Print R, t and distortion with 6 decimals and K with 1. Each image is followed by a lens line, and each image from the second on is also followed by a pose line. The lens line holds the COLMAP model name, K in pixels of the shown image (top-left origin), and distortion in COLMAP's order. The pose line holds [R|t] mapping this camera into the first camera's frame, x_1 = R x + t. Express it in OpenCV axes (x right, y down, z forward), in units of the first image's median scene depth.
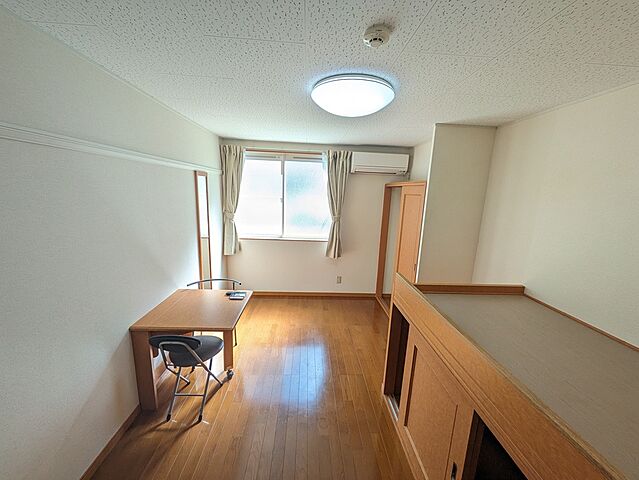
lens RADIAL K [[254.6, 0, 321.0], [0, 254.6, 241.2], [0, 0, 1]] dist [0.006925, -0.000938]
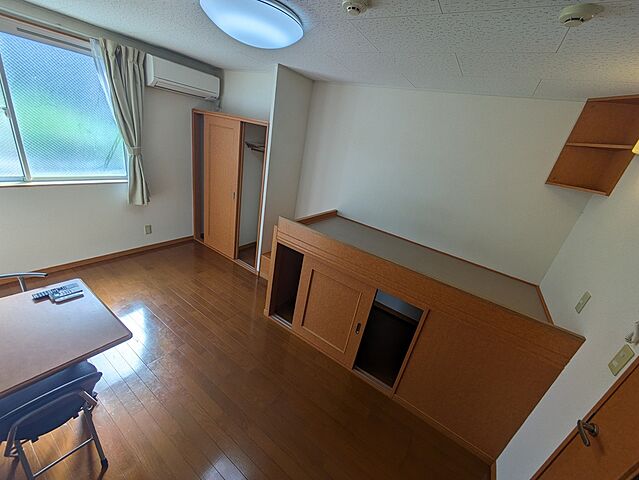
lens RADIAL K [[254.6, 0, 319.9], [0, 254.6, 240.3], [0, 0, 1]] dist [0.006925, -0.000938]
pose [[0.598980, -0.245724, 0.762130, -0.259361], [0.011367, 0.954267, 0.298739, -0.058902], [-0.800683, -0.170275, 0.574380, 0.104914]]
